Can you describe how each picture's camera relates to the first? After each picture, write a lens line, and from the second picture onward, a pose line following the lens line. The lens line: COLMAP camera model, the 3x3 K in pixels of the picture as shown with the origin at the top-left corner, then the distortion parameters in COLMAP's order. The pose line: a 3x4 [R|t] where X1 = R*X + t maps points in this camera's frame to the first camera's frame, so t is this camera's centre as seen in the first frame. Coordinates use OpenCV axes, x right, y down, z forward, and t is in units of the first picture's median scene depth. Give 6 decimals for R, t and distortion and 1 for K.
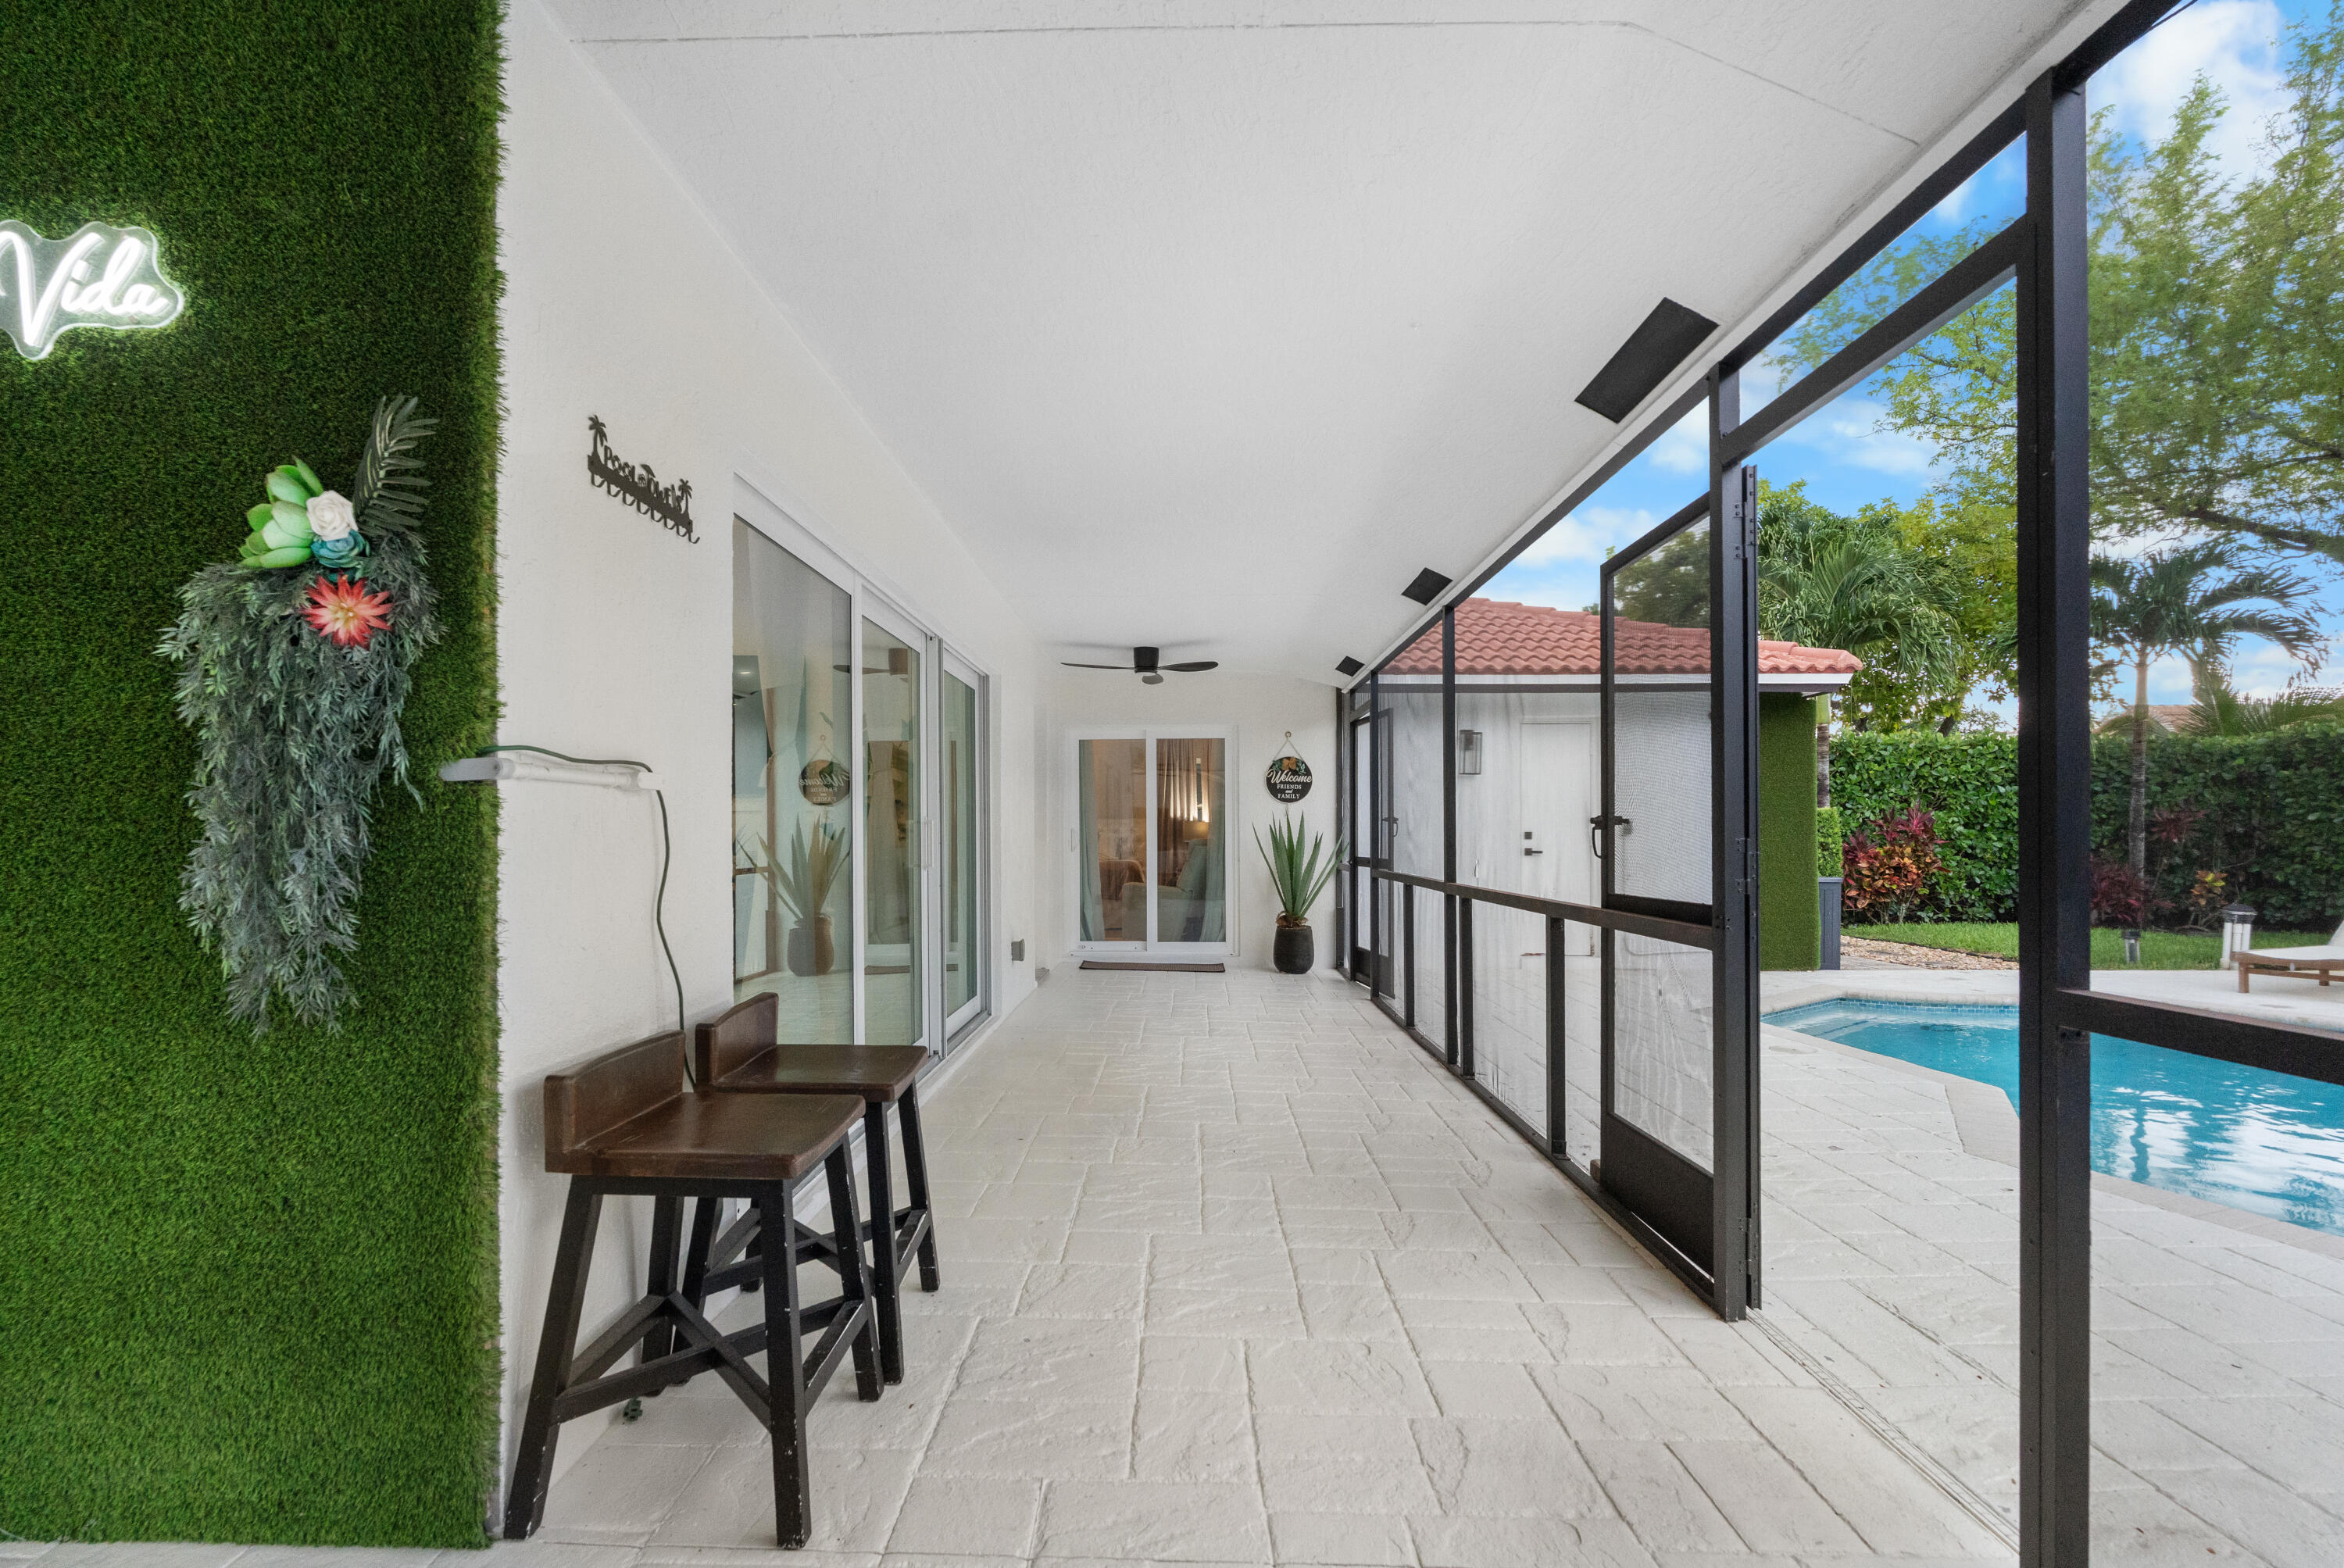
lens RADIAL K [[1069.9, 0, 1152.7], [0, 1069.9, 843.2], [0, 0, 1]] dist [-0.011095, -0.000131]
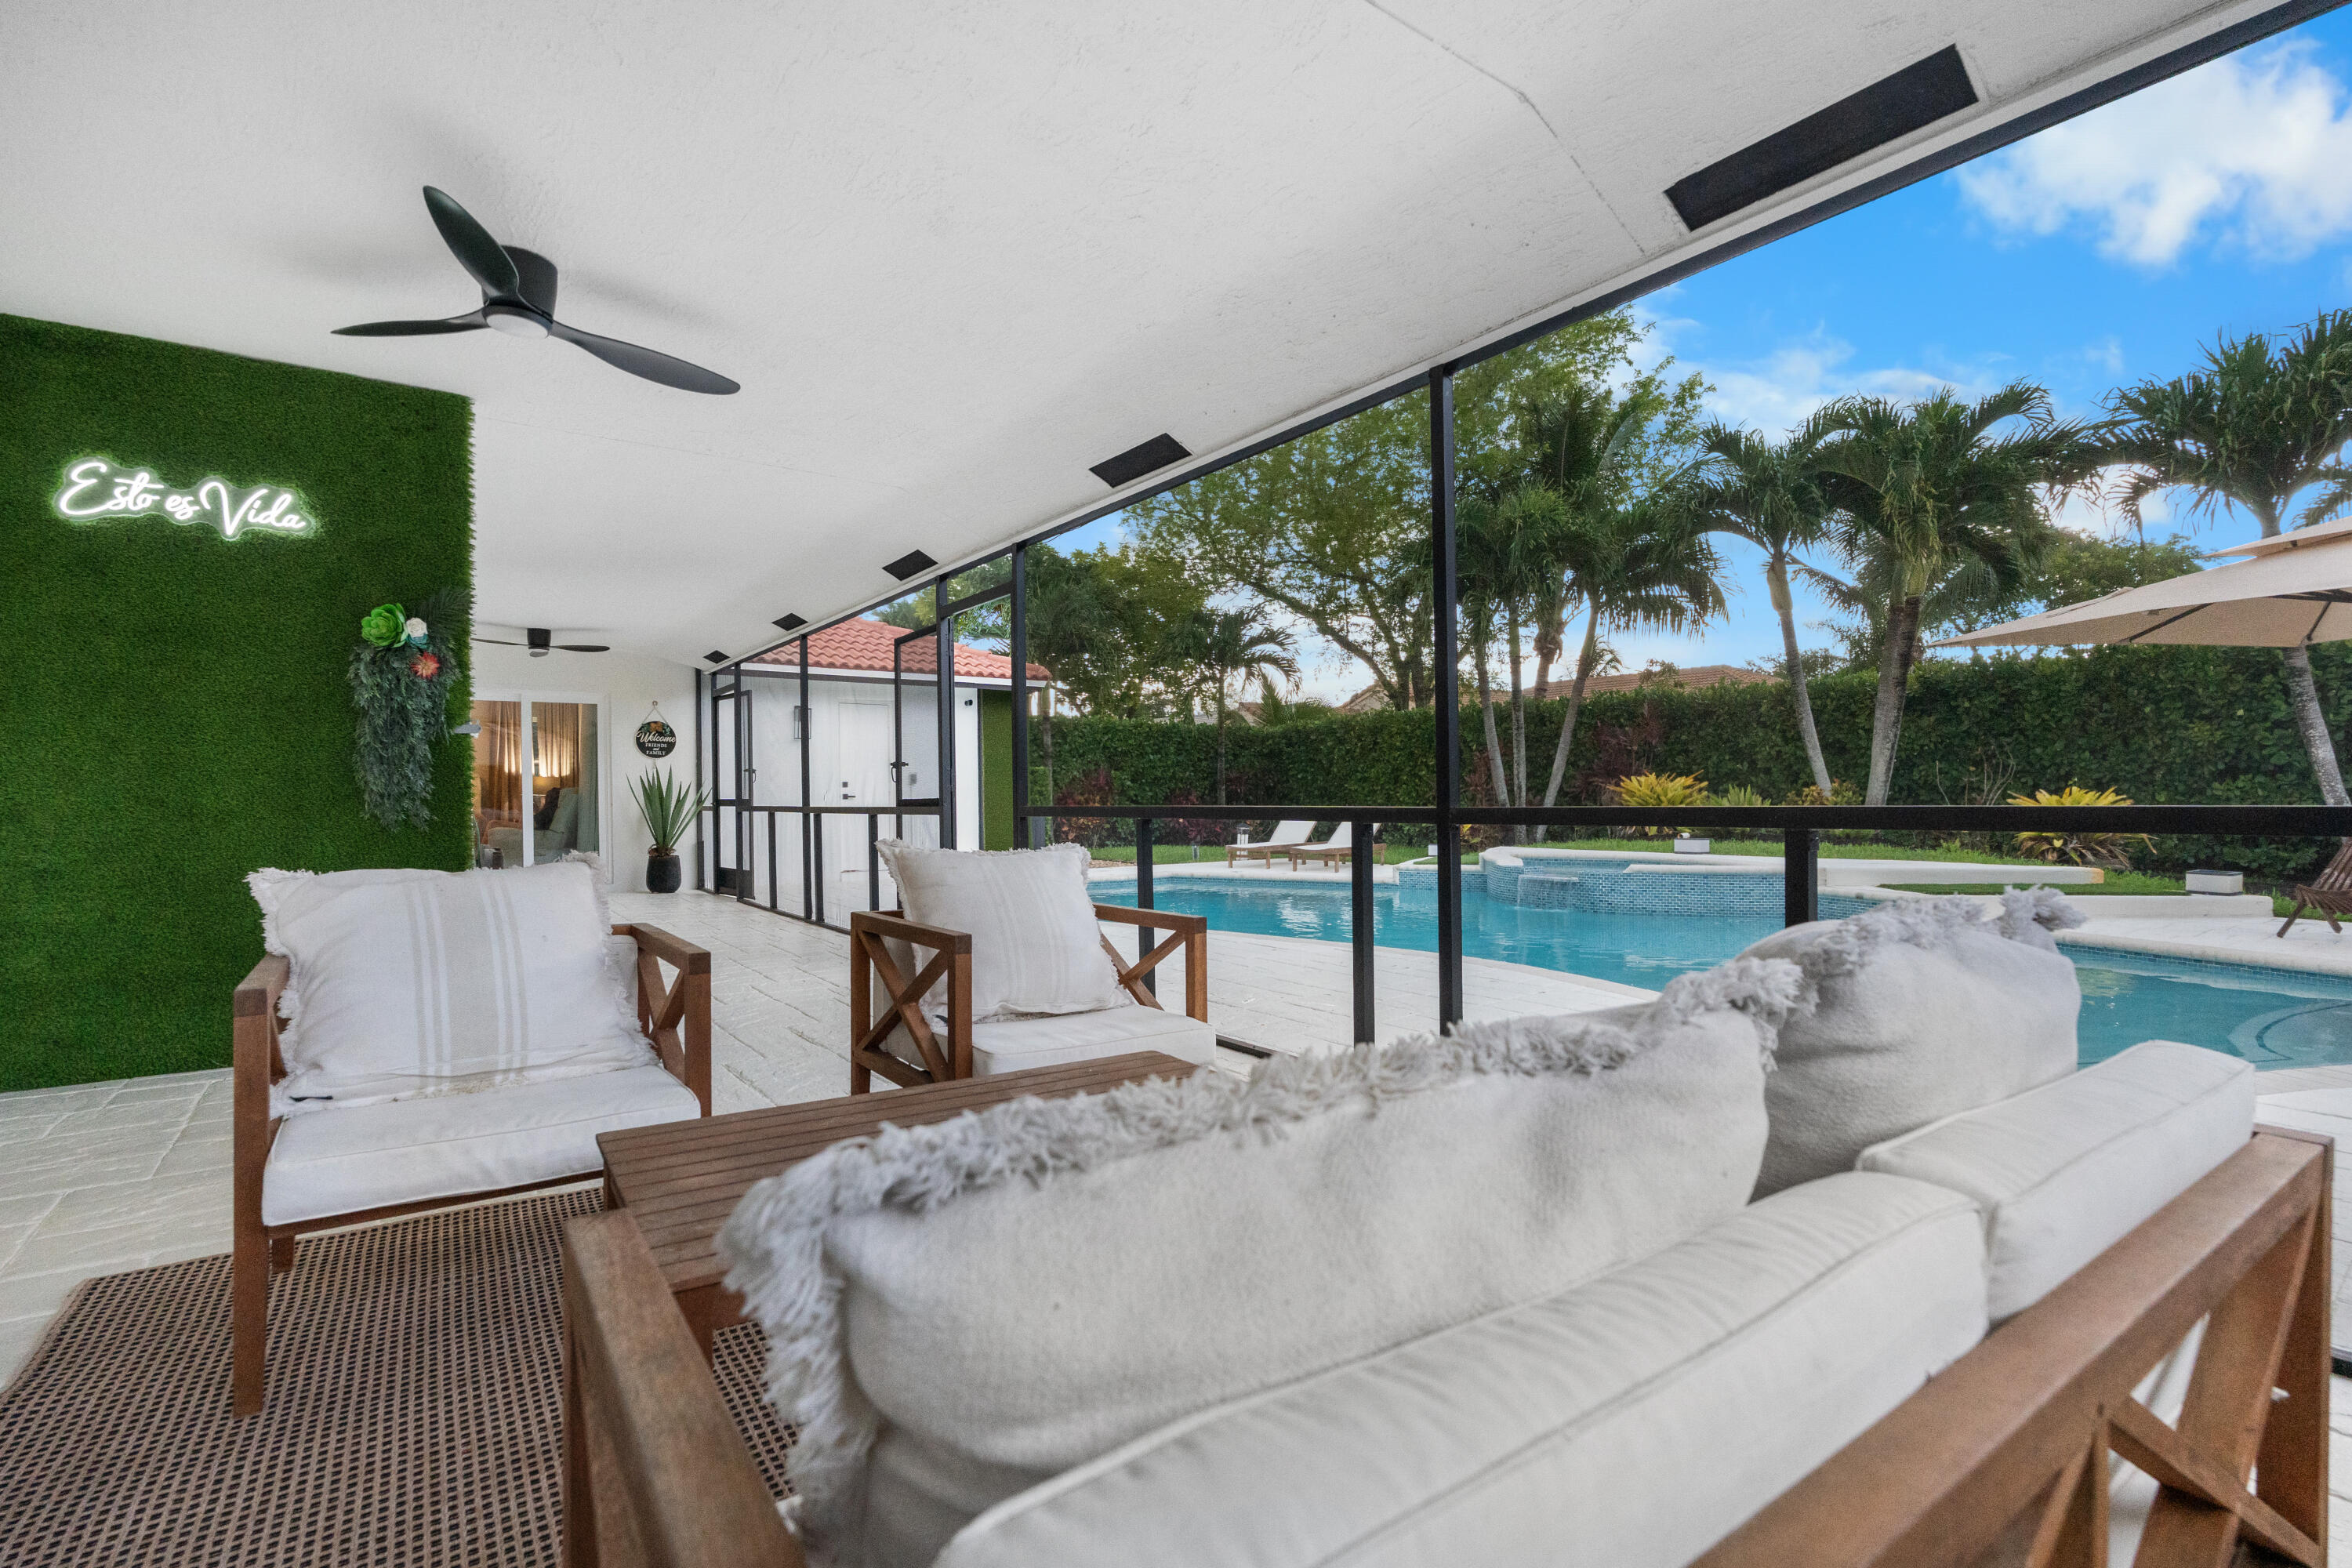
lens RADIAL K [[1073.6, 0, 1172.4], [0, 1073.6, 797.2], [0, 0, 1]] dist [-0.011095, -0.000131]
pose [[0.797212, -0.007881, 0.603649, -0.167219], [0.013825, 0.999891, -0.005204, 0.025562], [-0.603542, 0.012494, 0.797234, -0.403253]]
